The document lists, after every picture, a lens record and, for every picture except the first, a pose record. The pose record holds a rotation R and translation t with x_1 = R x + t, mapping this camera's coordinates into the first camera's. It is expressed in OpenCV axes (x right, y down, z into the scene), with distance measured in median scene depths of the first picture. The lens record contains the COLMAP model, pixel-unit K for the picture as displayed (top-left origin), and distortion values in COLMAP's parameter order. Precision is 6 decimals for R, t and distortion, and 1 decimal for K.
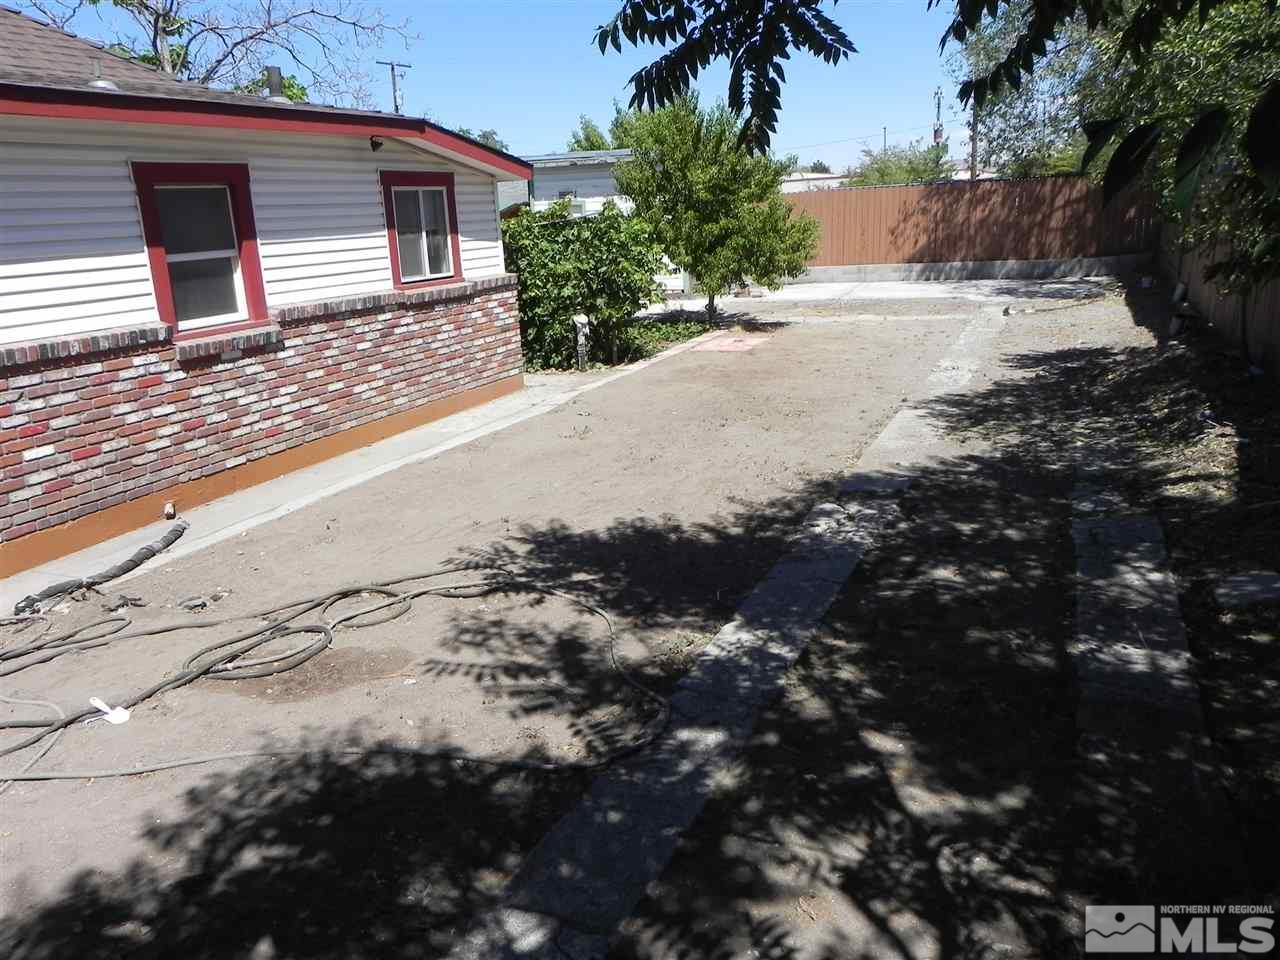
lens RADIAL K [[948.9, 0, 630.2], [0, 948.9, 472.8], [0, 0, 1]] dist [-0.018092, 0.009626]
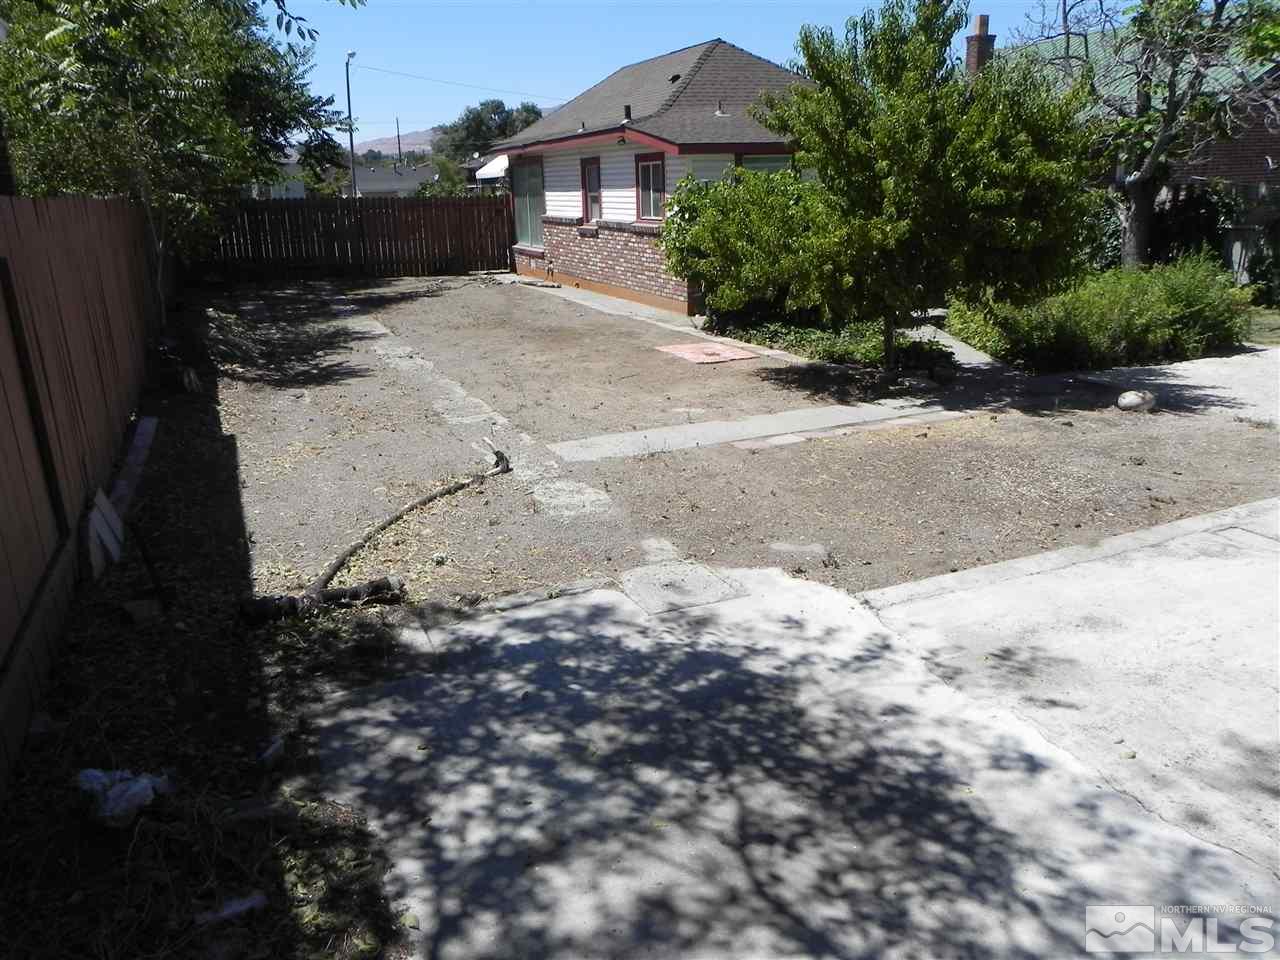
lens RADIAL K [[948.9, 0, 630.2], [0, 948.9, 472.8], [0, 0, 1]] dist [-0.018092, 0.009626]
pose [[-0.681771, 0.270250, -0.679818, 1.194538], [-0.143177, 0.862003, 0.486263, -0.709165], [0.717418, 0.428854, -0.548995, 2.367640]]
